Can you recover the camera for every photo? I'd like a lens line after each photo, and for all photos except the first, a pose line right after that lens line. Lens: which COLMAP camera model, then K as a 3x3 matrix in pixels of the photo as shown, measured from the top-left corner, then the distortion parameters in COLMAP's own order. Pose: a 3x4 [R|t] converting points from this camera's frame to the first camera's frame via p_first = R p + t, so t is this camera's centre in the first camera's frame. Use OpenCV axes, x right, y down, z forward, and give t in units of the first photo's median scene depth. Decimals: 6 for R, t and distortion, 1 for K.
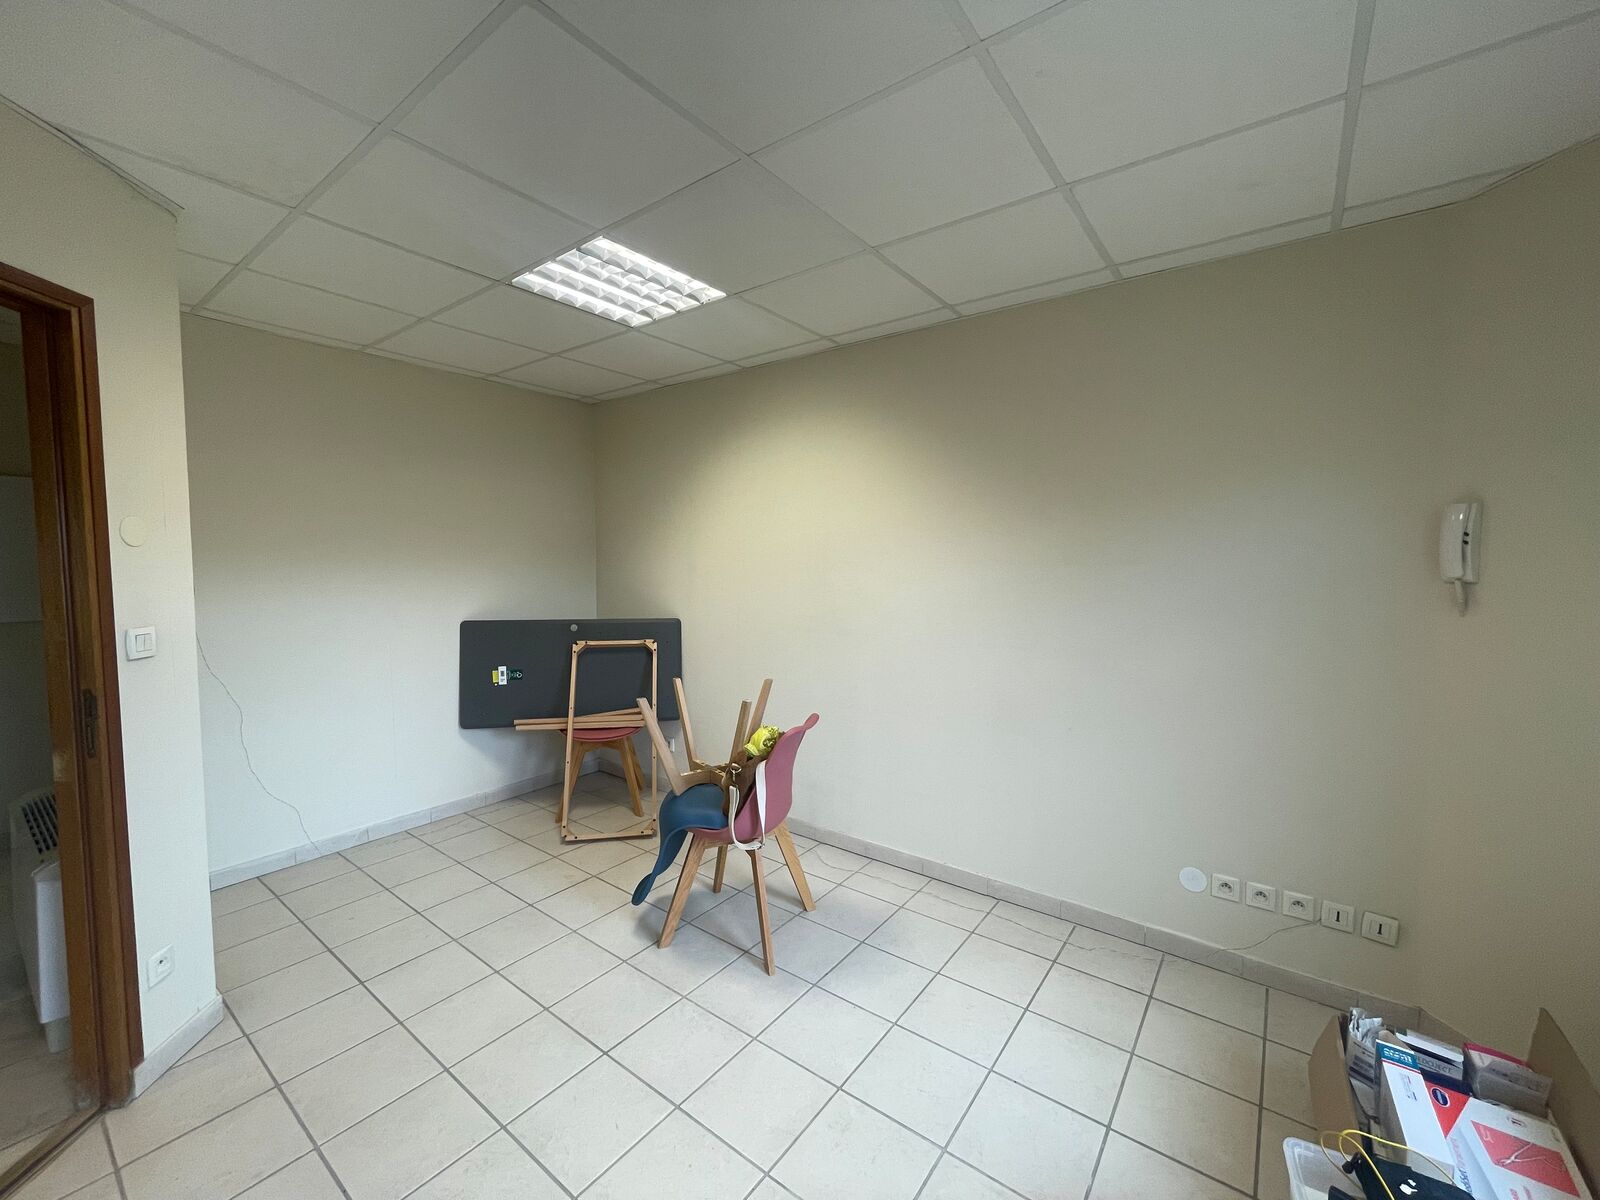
lens RADIAL K [[646.7, 0, 800.0], [0, 646.7, 600.0], [0, 0, 1]] dist [0.001029, 0.000057]
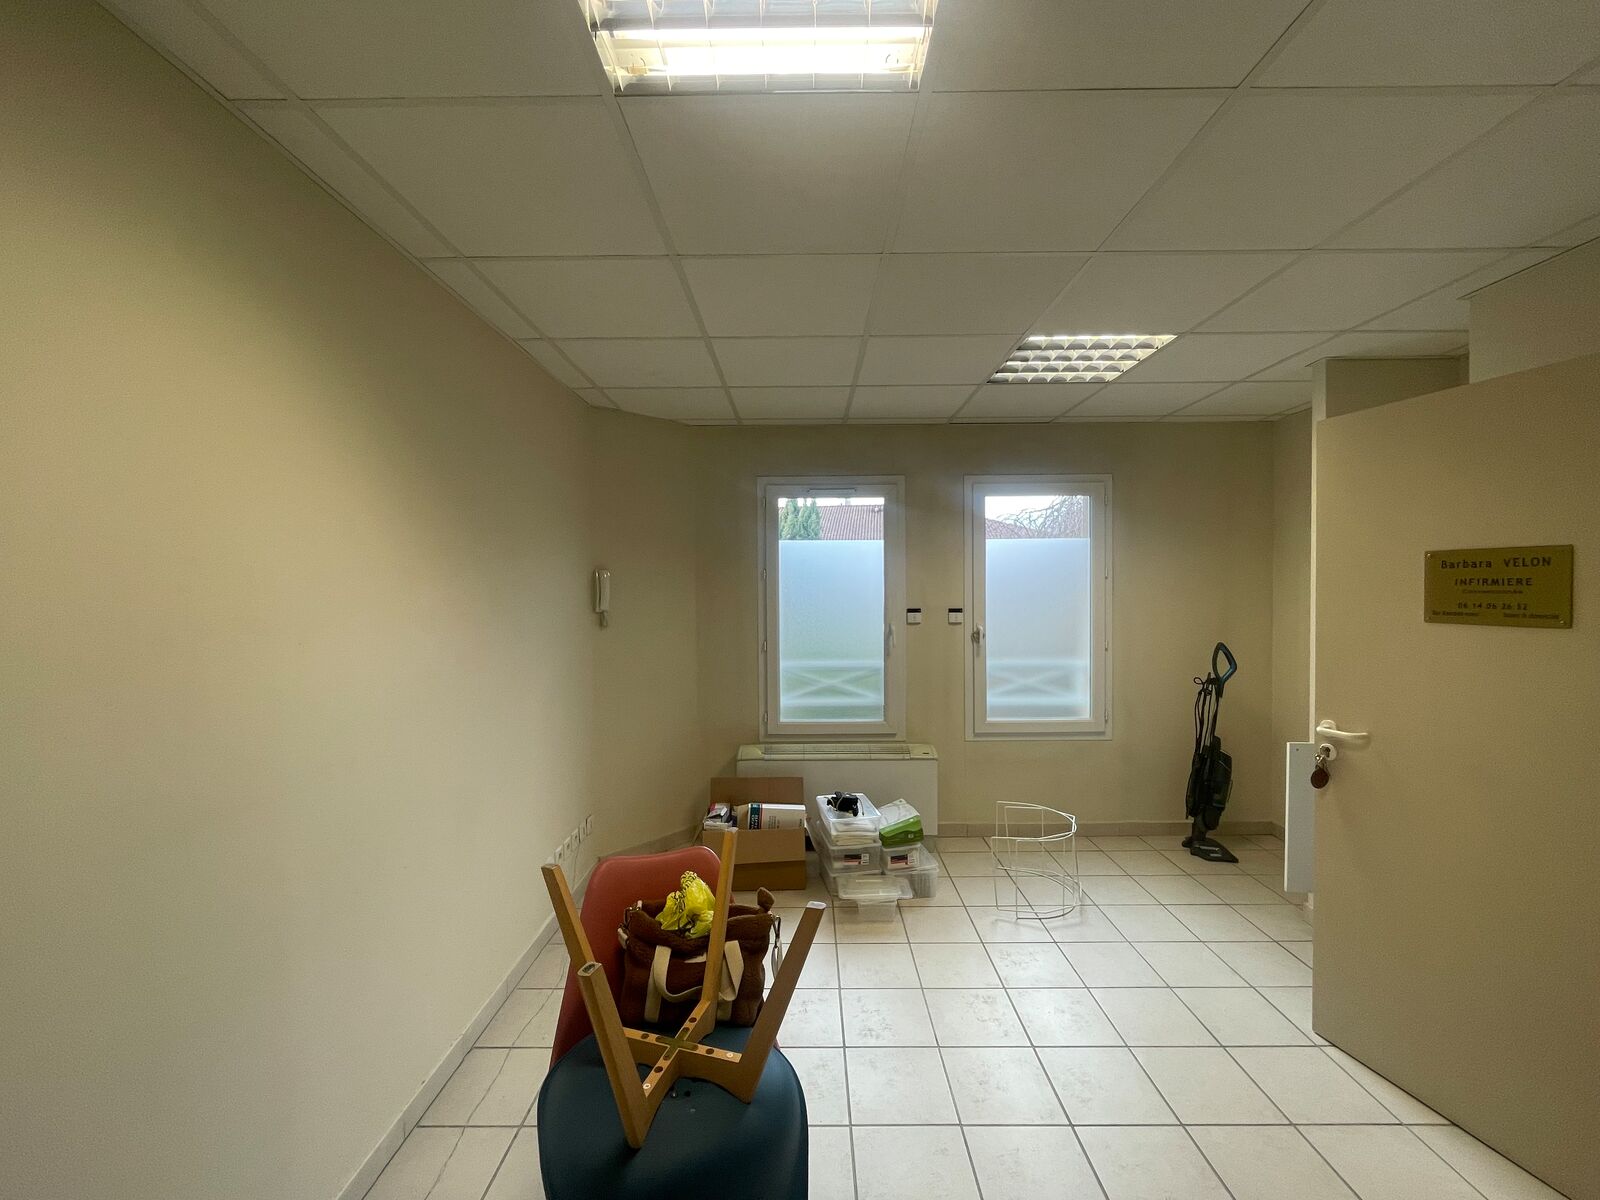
lens RADIAL K [[646.7, 0, 800.0], [0, 646.7, 600.0], [0, 0, 1]] dist [0.001029, 0.000057]
pose [[-0.599370, -0.005851, 0.800450, -0.672112], [0.061874, 0.996643, 0.053616, -0.108309], [-0.798077, 0.081663, -0.596996, 1.376056]]
